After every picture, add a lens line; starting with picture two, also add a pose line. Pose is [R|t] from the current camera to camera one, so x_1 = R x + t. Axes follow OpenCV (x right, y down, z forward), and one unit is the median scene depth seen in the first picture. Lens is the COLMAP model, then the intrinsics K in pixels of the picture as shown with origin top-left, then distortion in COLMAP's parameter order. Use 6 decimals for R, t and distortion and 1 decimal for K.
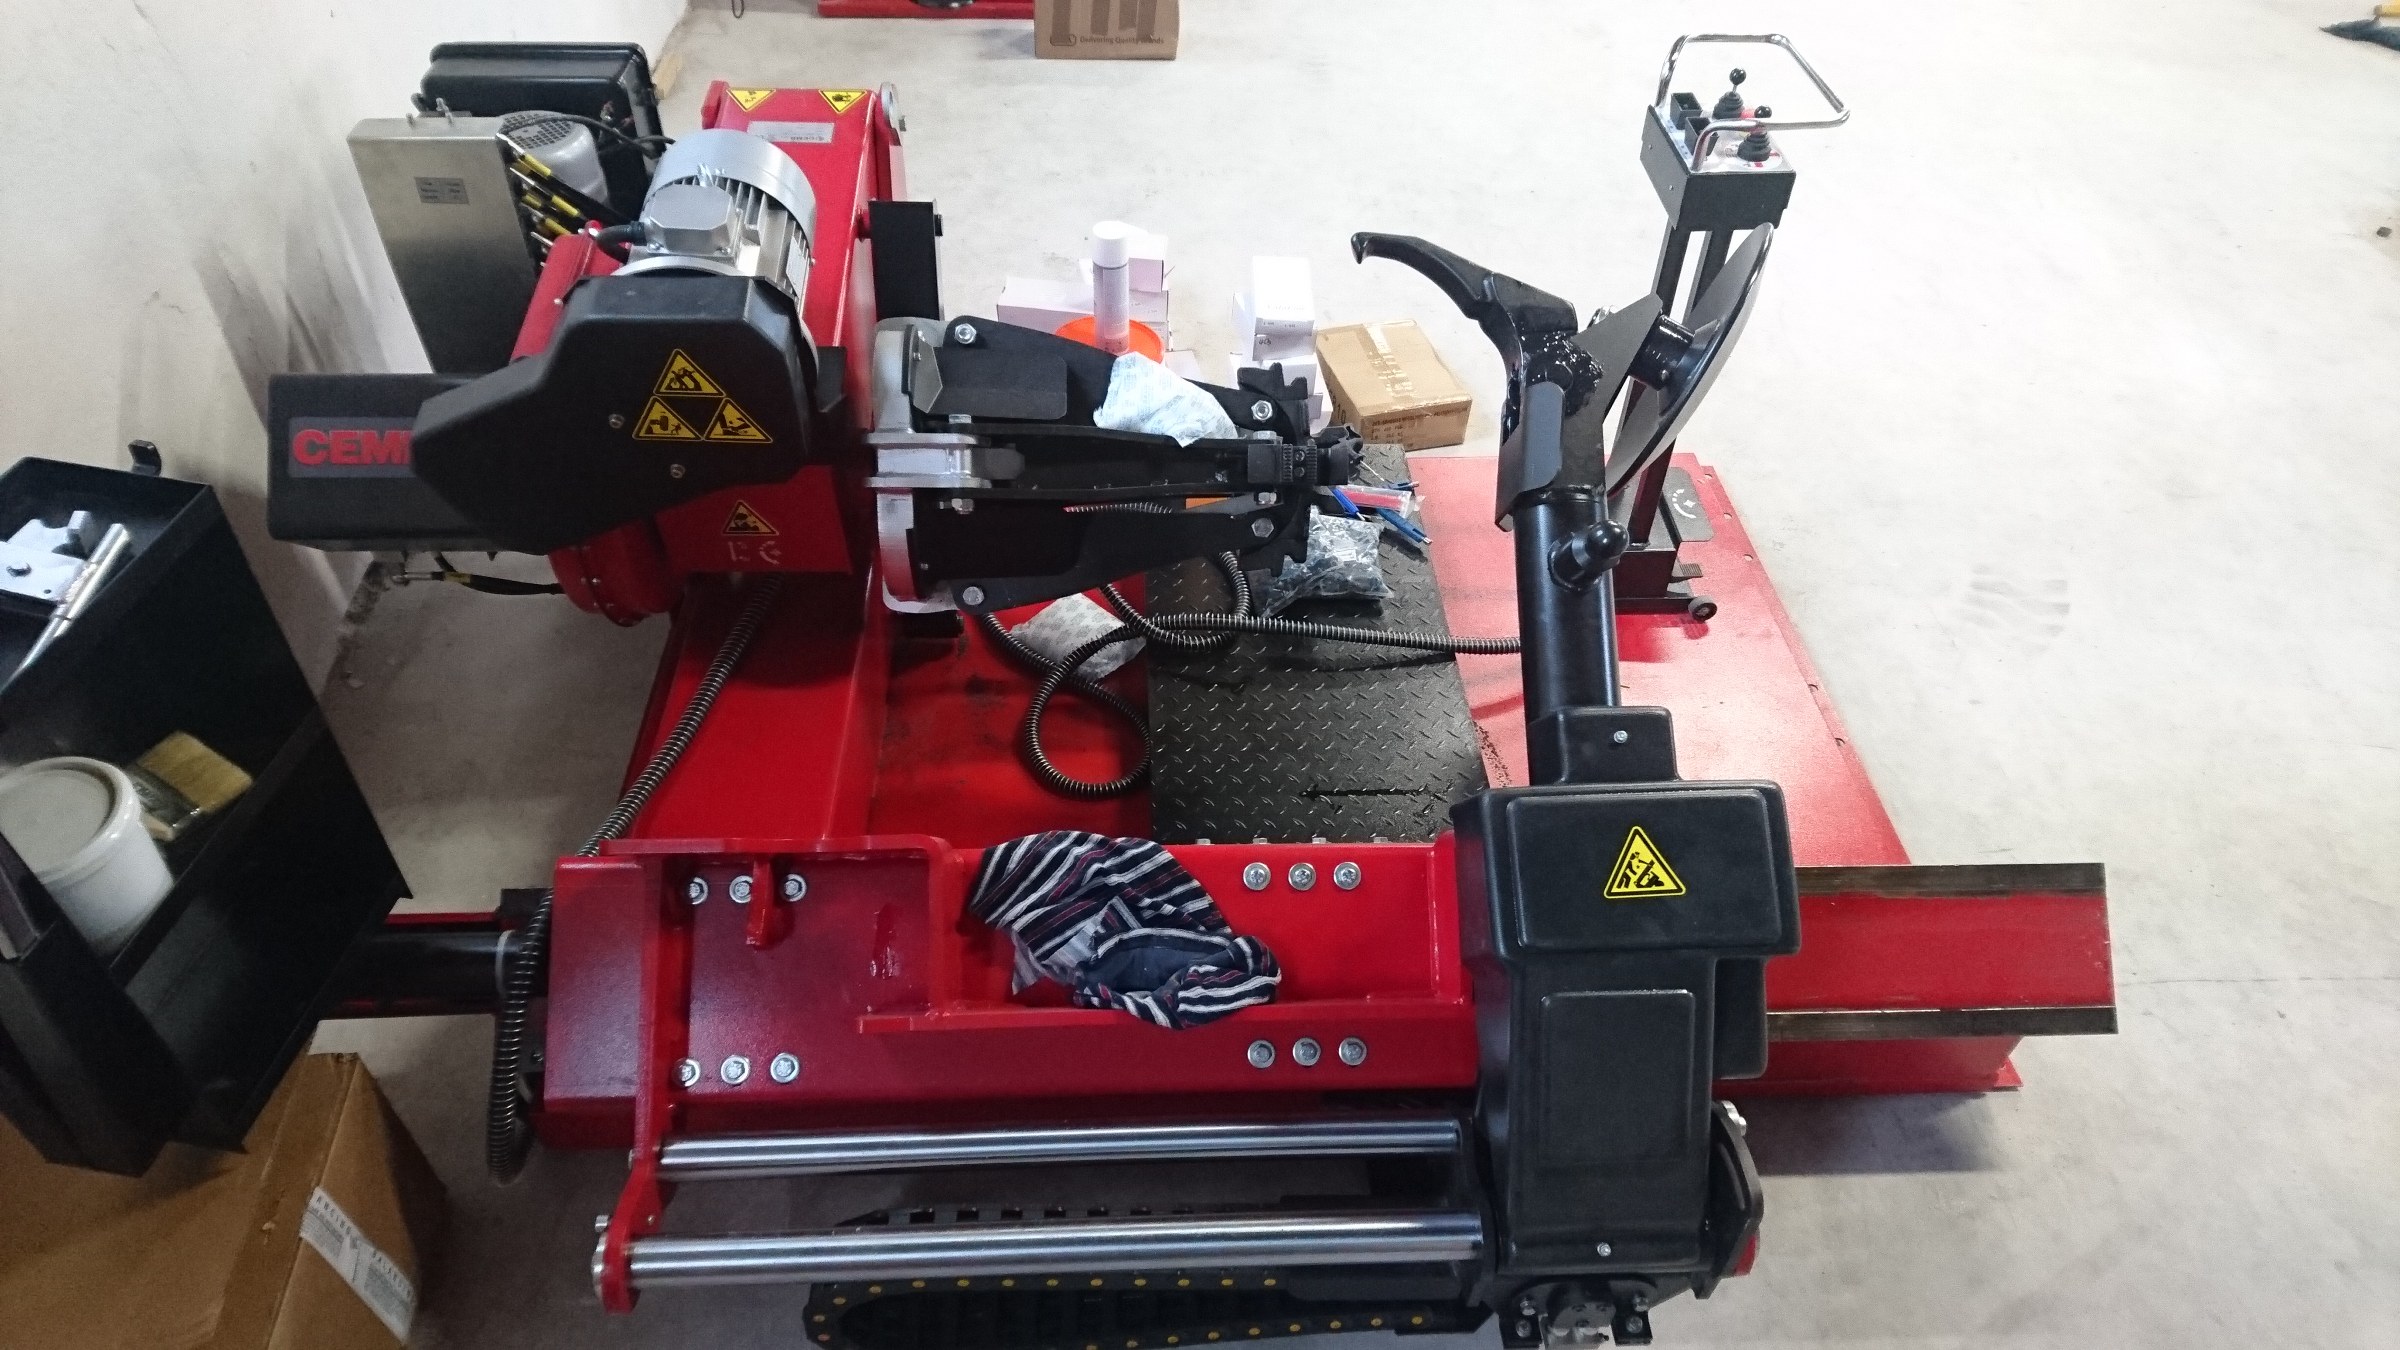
lens RADIAL K [[1469.2, 0, 1207.1], [0, 1469.2, 679.8], [0, 0, 1]] dist [0.105389, -0.129869]
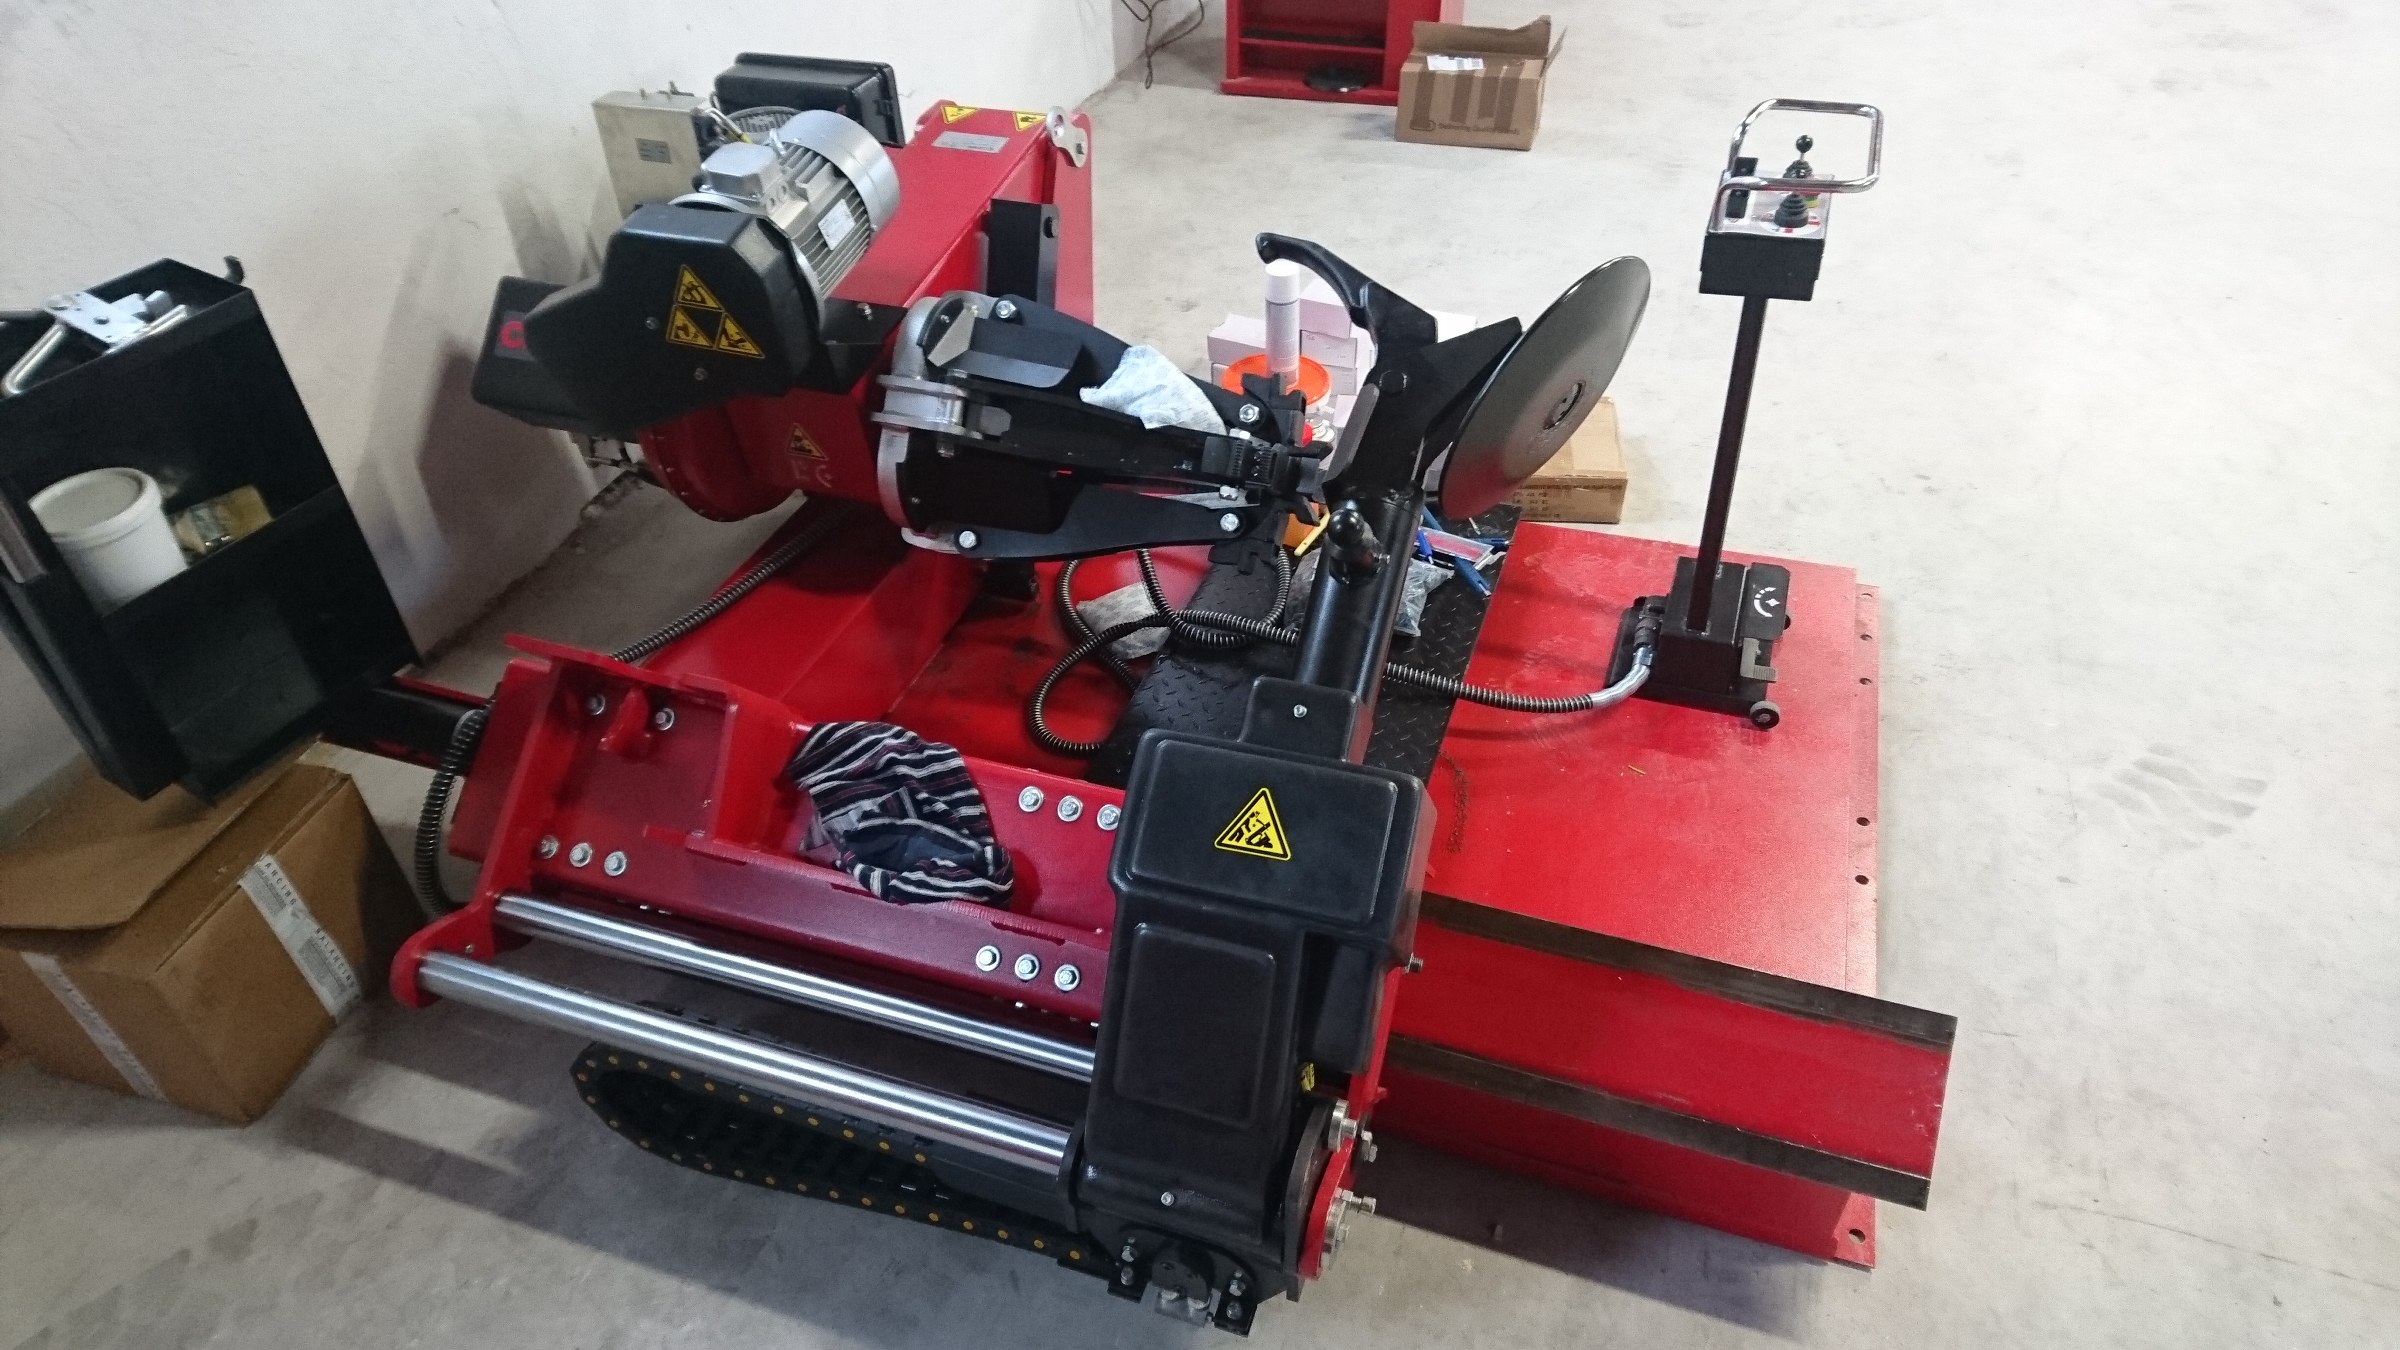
lens RADIAL K [[1469.2, 0, 1207.1], [0, 1469.2, 679.8], [0, 0, 1]] dist [0.105389, -0.129869]
pose [[0.925892, 0.189321, -0.326928, 0.426749], [-0.212896, 0.976353, -0.037543, 0.054023], [0.312089, 0.104362, 0.944303, 0.016624]]
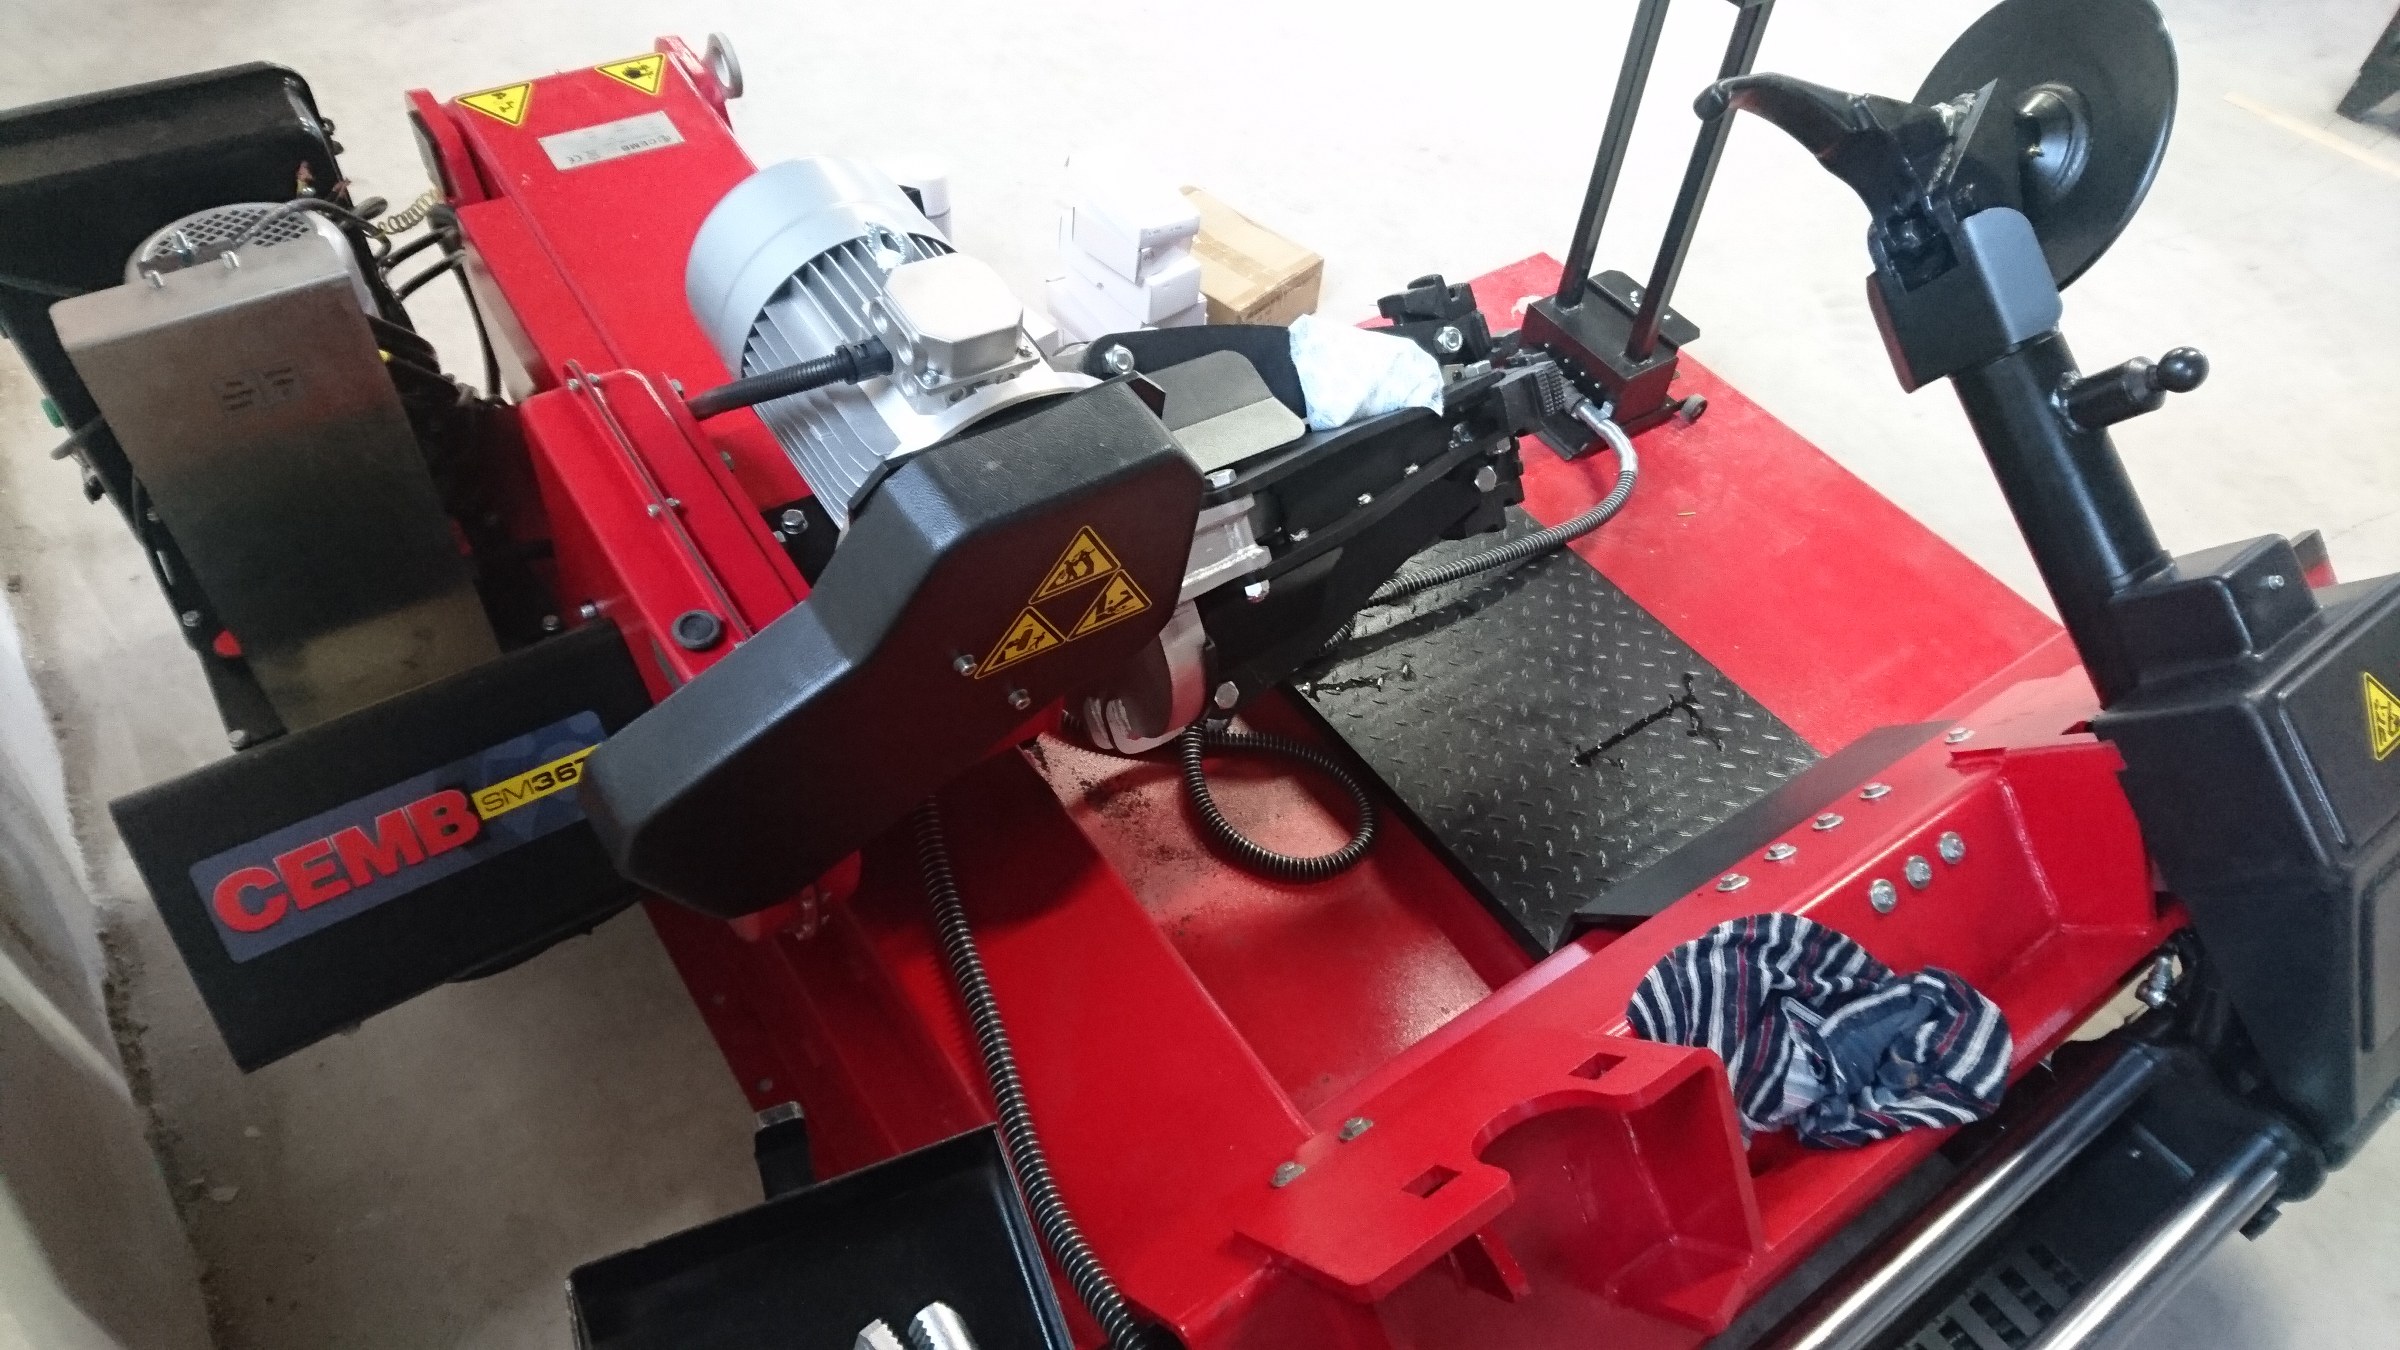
lens RADIAL K [[1528.3, 0, 1200.0], [0, 1528.3, 675.0], [0, 0, 1]] dist [0.001249, -0.014453]
pose [[0.849994, -0.371190, 0.373802, -0.485834], [0.331704, 0.928373, 0.167619, -0.215009], [-0.409246, -0.018483, 0.912237, 0.341272]]
